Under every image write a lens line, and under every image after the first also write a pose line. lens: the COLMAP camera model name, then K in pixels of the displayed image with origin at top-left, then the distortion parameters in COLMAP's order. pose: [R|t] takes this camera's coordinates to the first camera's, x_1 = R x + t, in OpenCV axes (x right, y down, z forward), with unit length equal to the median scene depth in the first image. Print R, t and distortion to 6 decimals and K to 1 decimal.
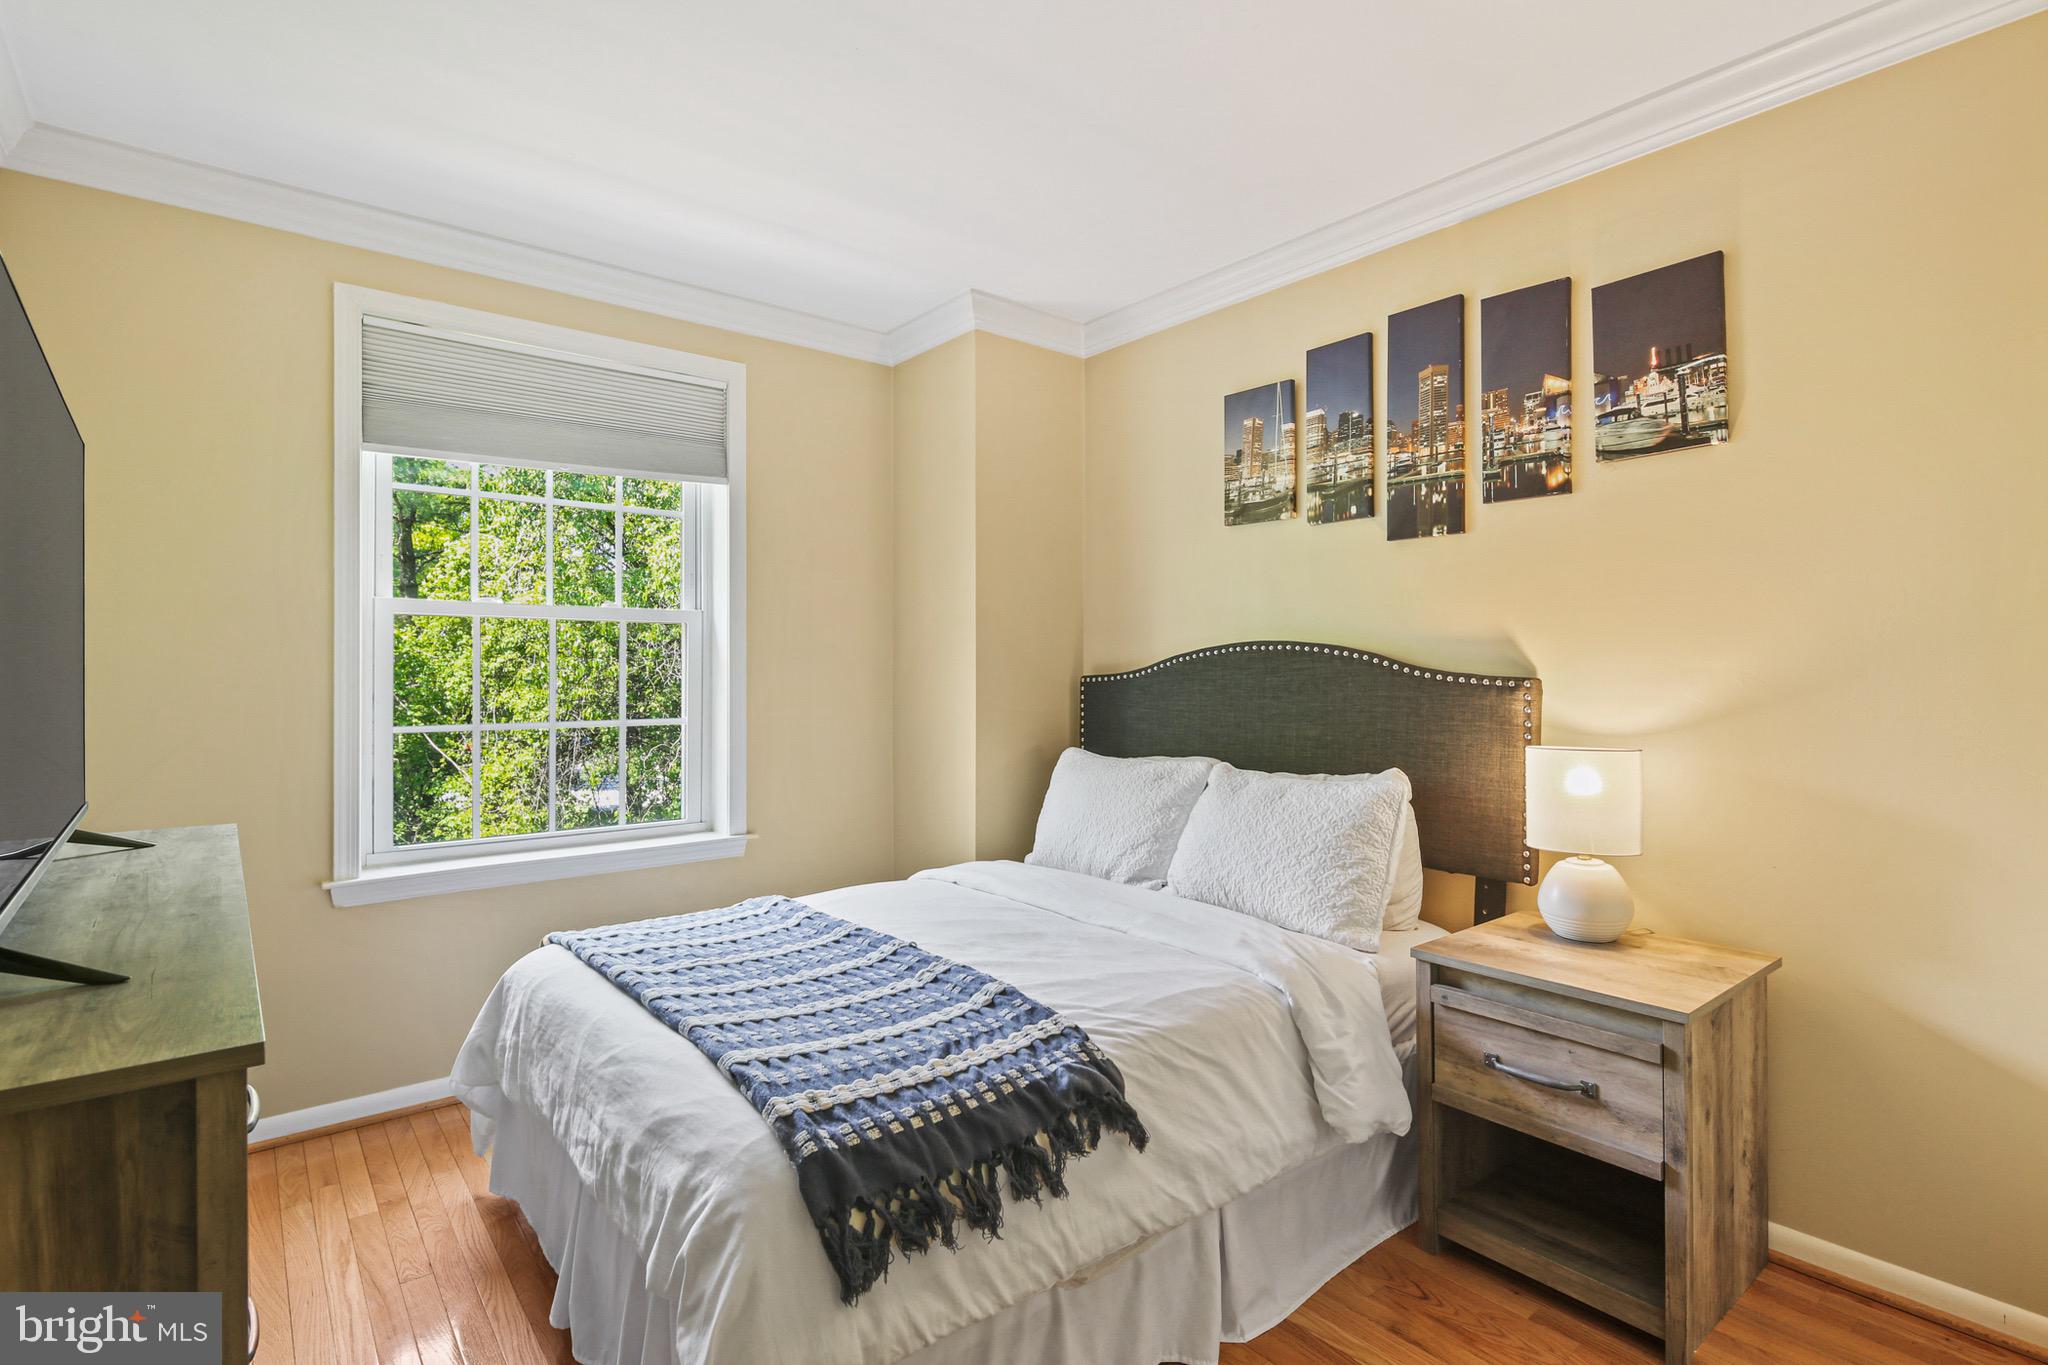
lens RADIAL K [[990.3, 0, 1025.9], [0, 990.3, 674.9], [0, 0, 1]] dist [-0.000080, -0.001380]
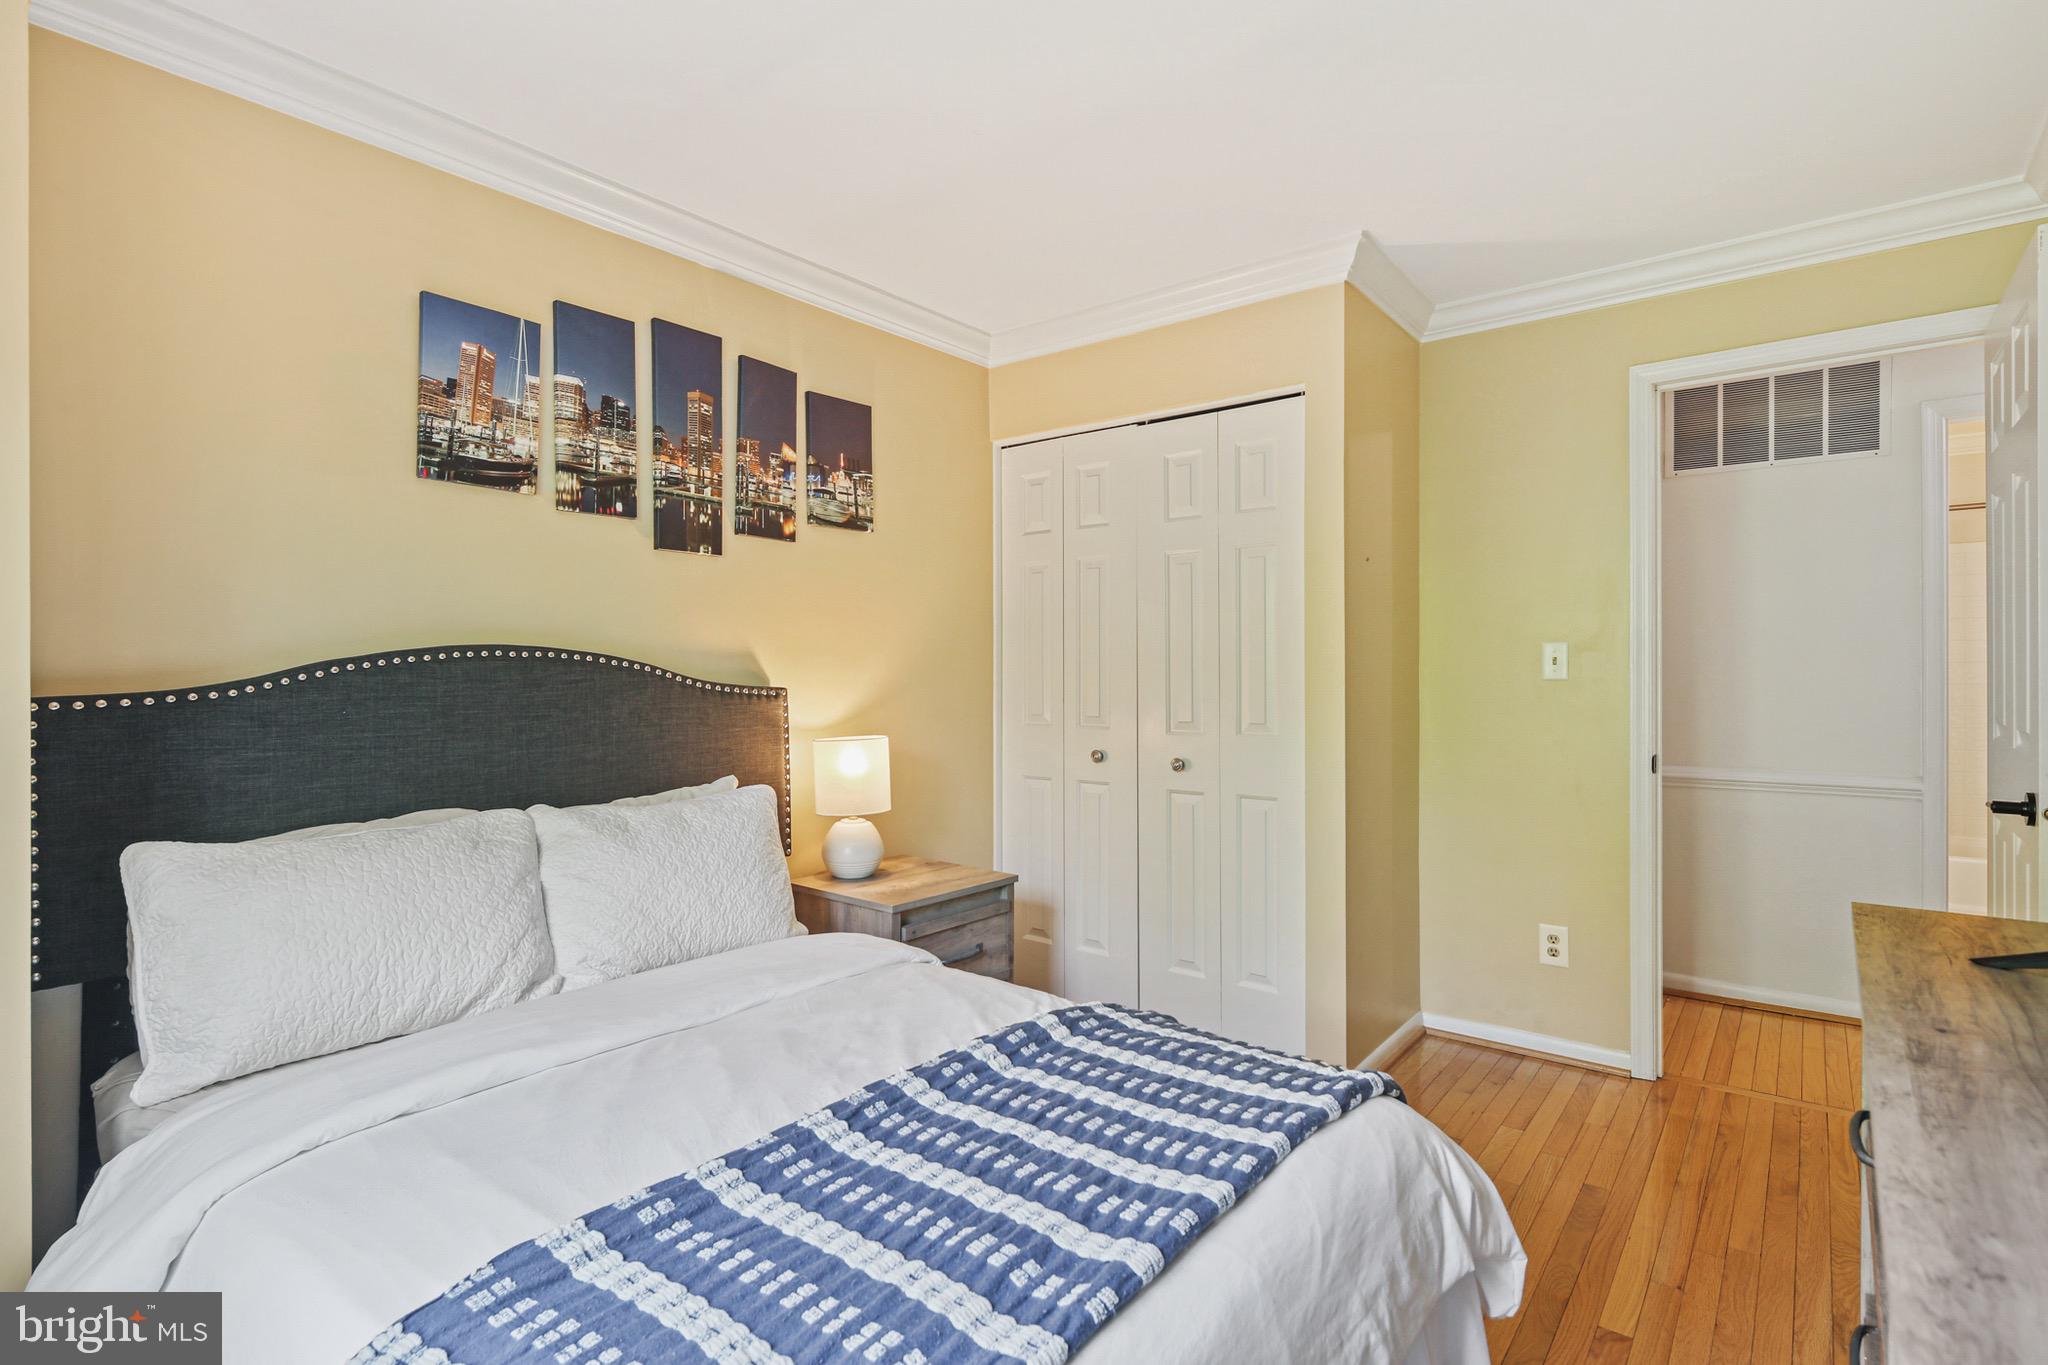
lens RADIAL K [[990.3, 0, 1026.3], [0, 990.3, 679.0], [0, 0, 1]] dist [-0.000080, -0.001380]
pose [[-0.205156, -0.002740, 0.978726, -0.690262], [0.005319, 0.999978, 0.003915, -0.009647], [-0.978715, 0.006009, -0.205136, 0.879968]]
